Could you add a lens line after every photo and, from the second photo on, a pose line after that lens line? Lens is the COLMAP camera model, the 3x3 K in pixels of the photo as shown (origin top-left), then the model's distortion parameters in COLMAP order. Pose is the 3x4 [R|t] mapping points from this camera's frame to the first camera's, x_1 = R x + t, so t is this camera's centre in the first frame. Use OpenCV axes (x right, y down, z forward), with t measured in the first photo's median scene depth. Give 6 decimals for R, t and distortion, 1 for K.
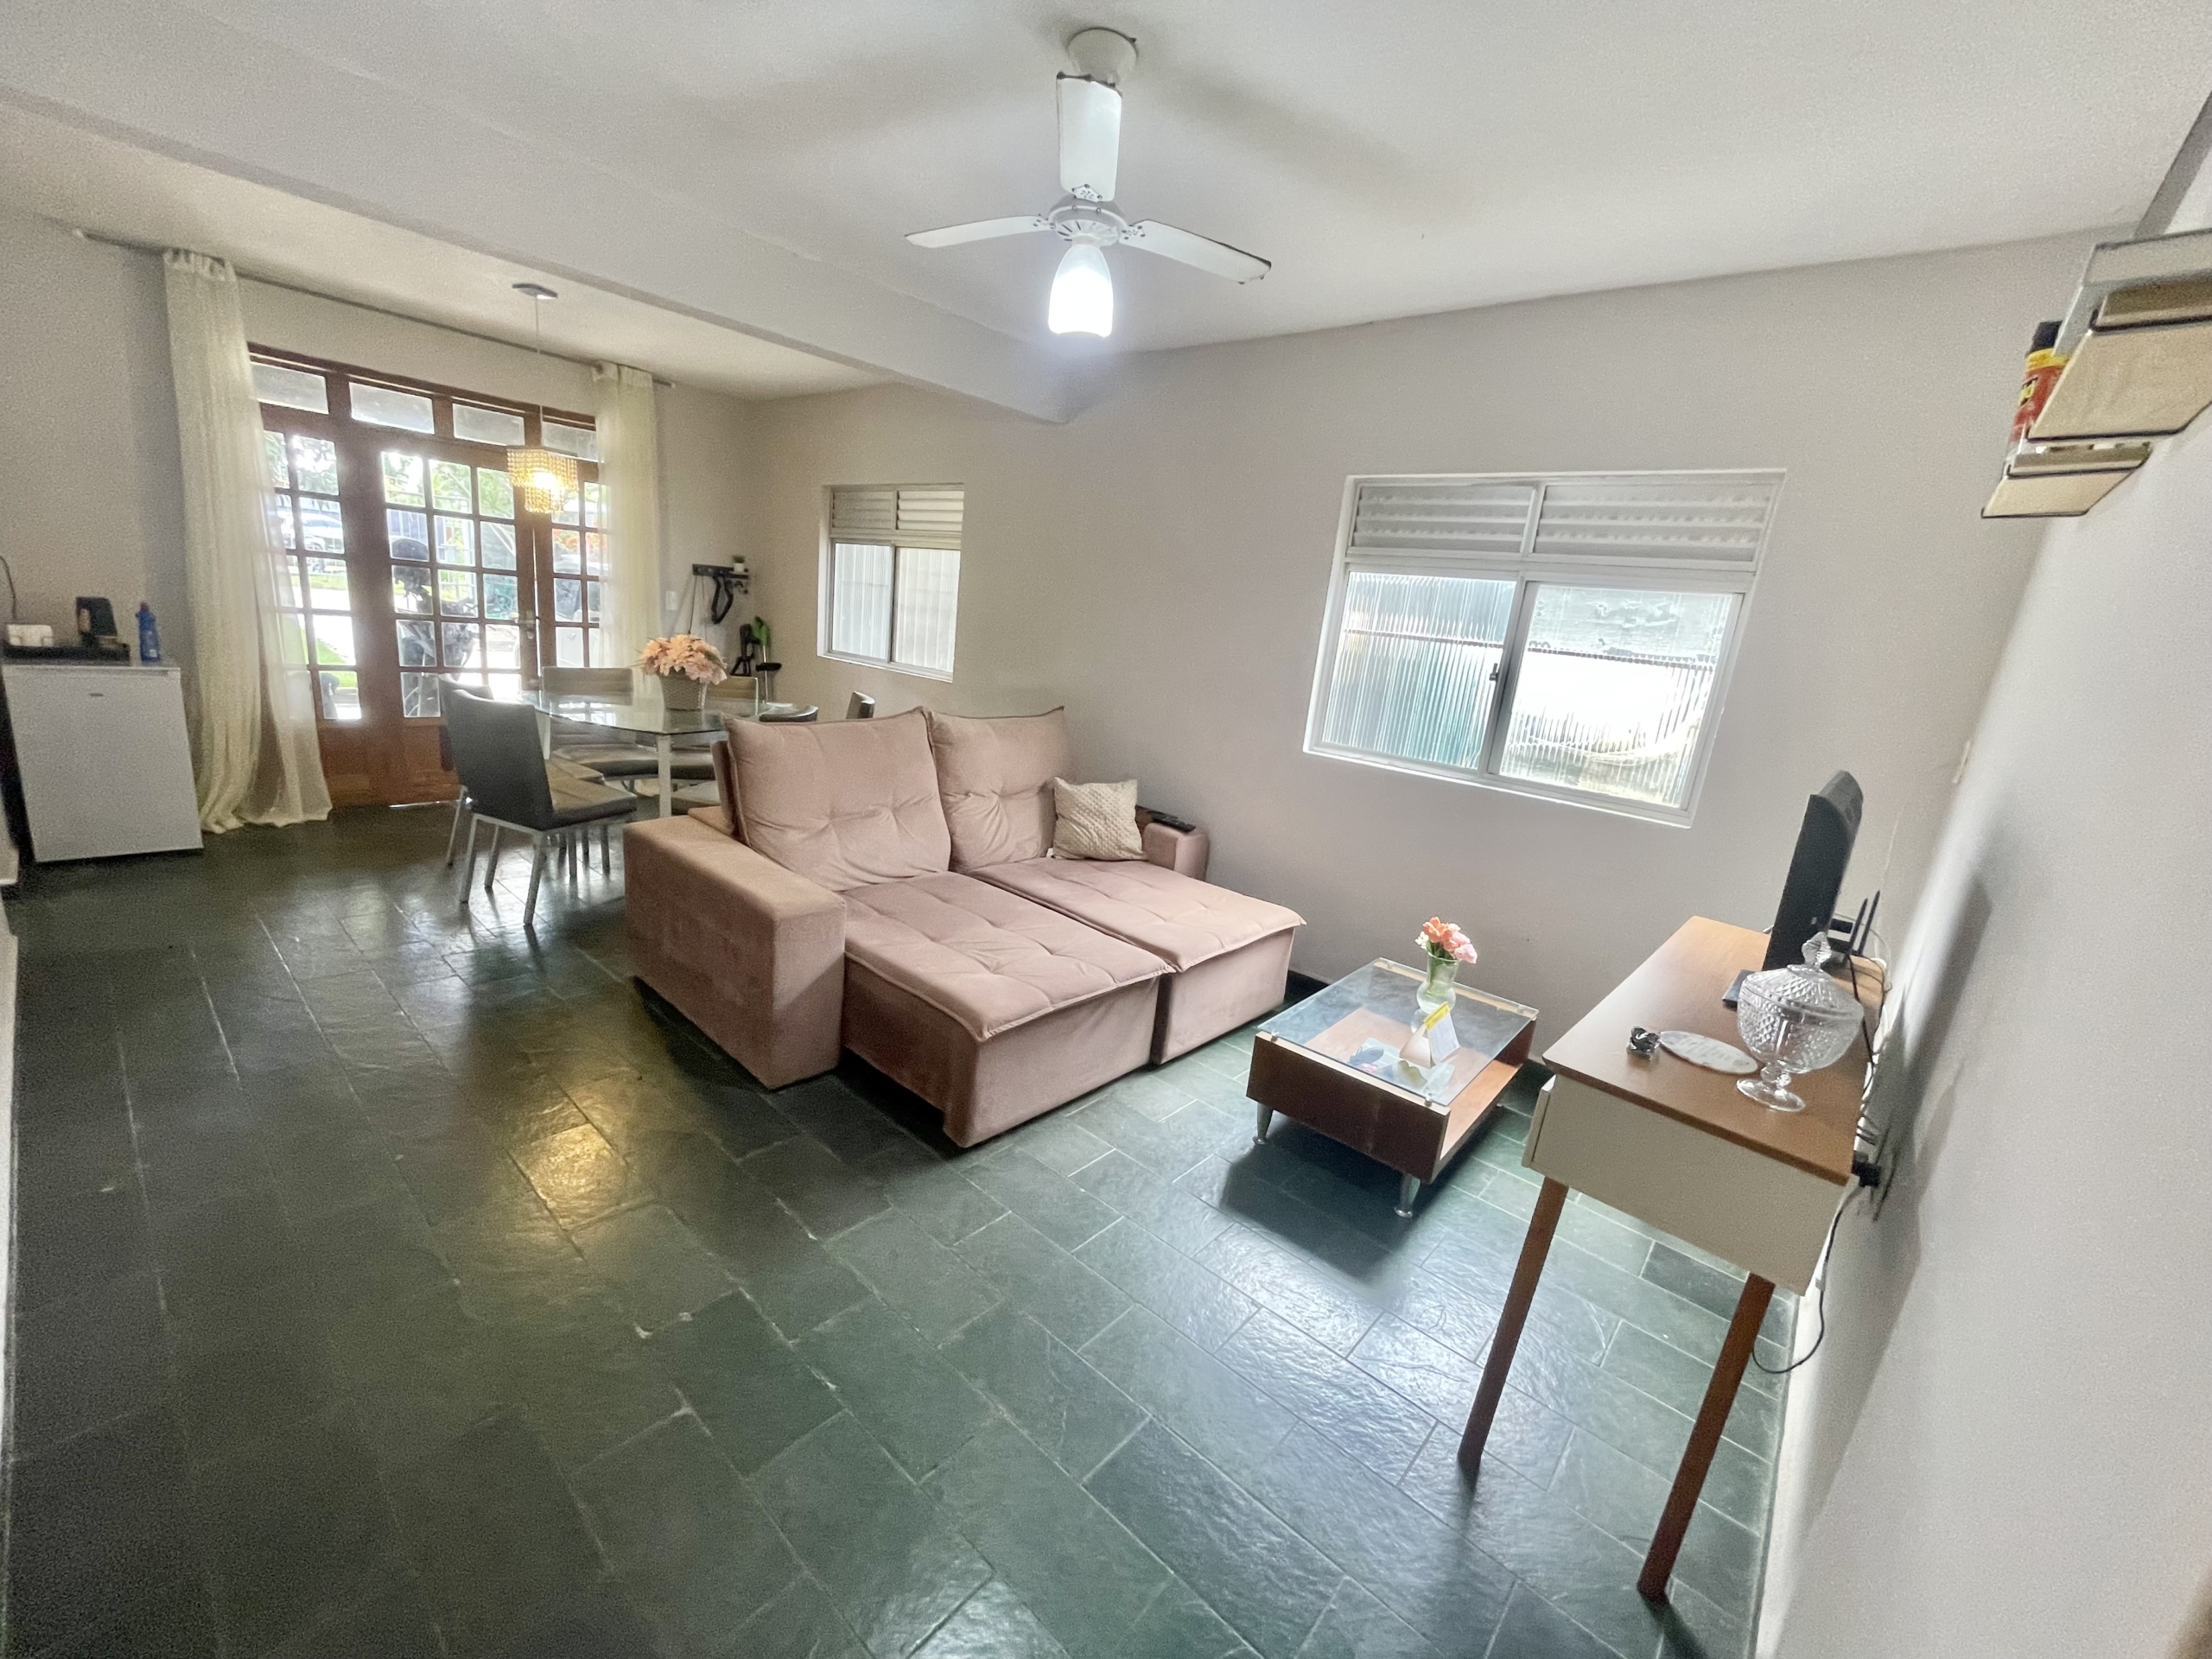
lens RADIAL K [[895.4, 0, 1115.0], [0, 895.4, 825.9], [0, 0, 1]] dist [0.003986, 0.000967]
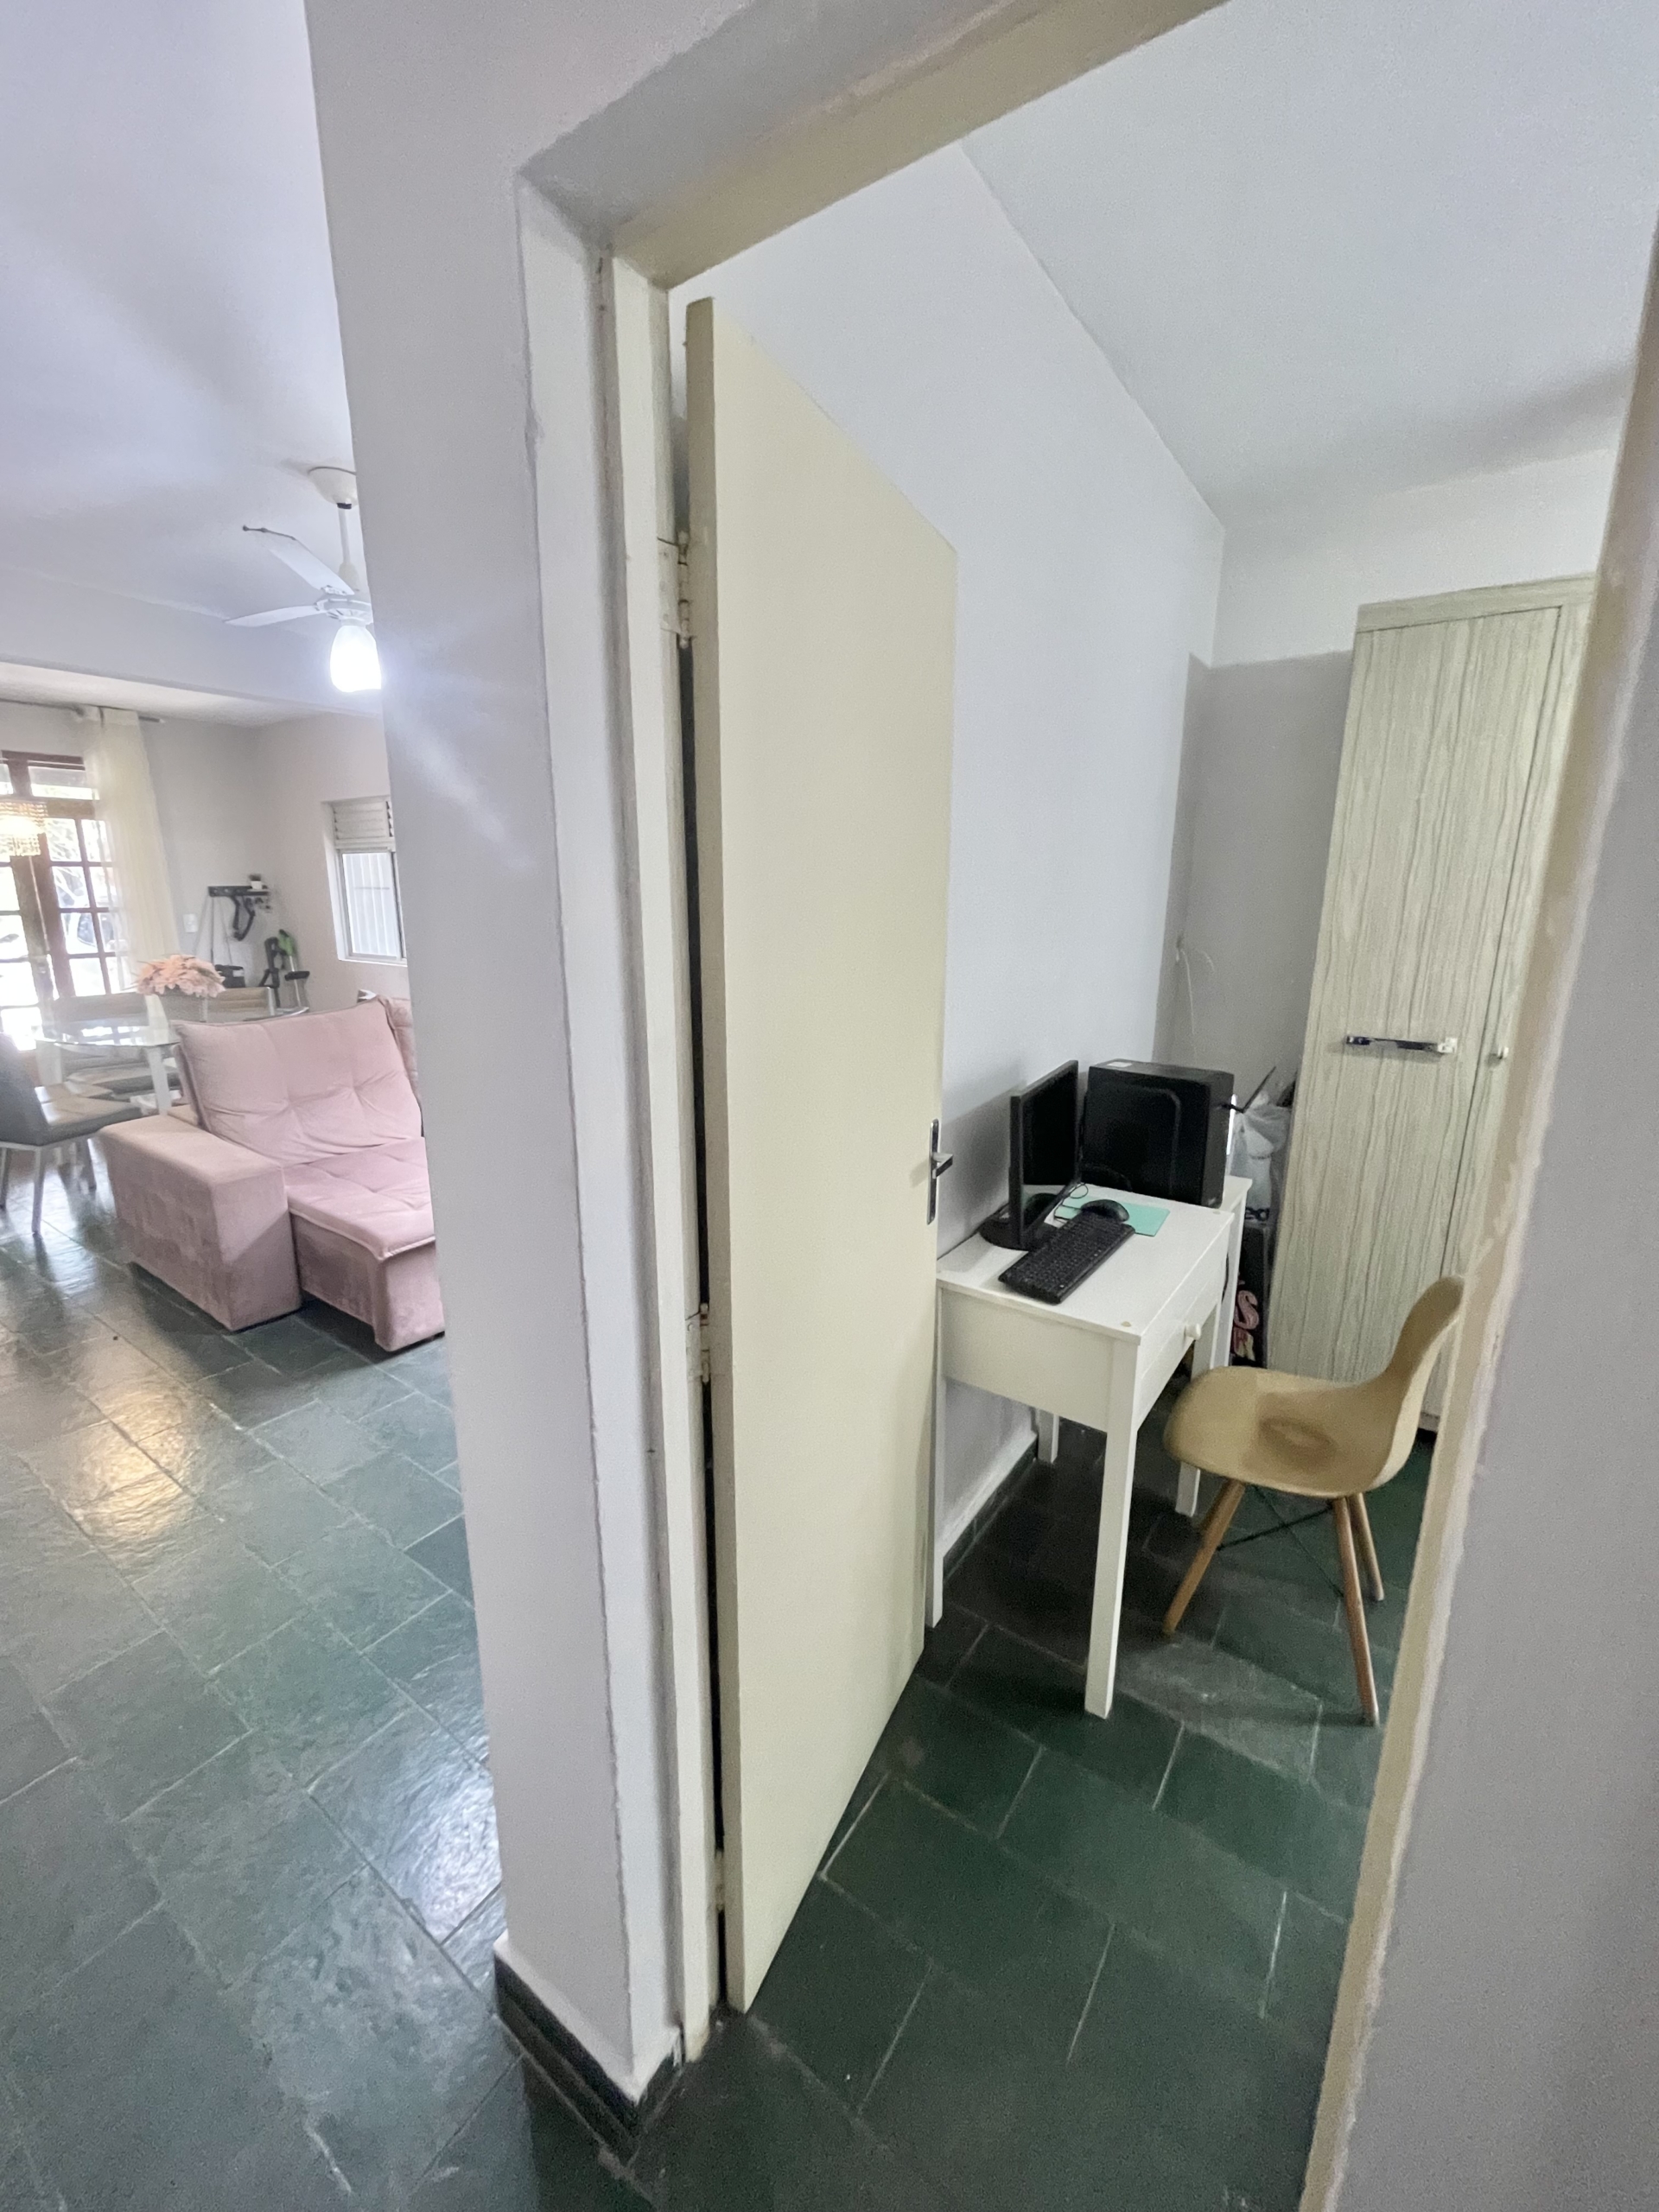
lens RADIAL K [[895.4, 0, 834.7], [0, 895.4, 1090.5], [0, 0, 1]] dist [0.003986, 0.000967]
pose [[0.990132, -0.117007, 0.077120, 0.207550], [0.117152, 0.993110, 0.002650, 0.041012], [-0.076899, 0.006411, 0.997018, -0.145471]]
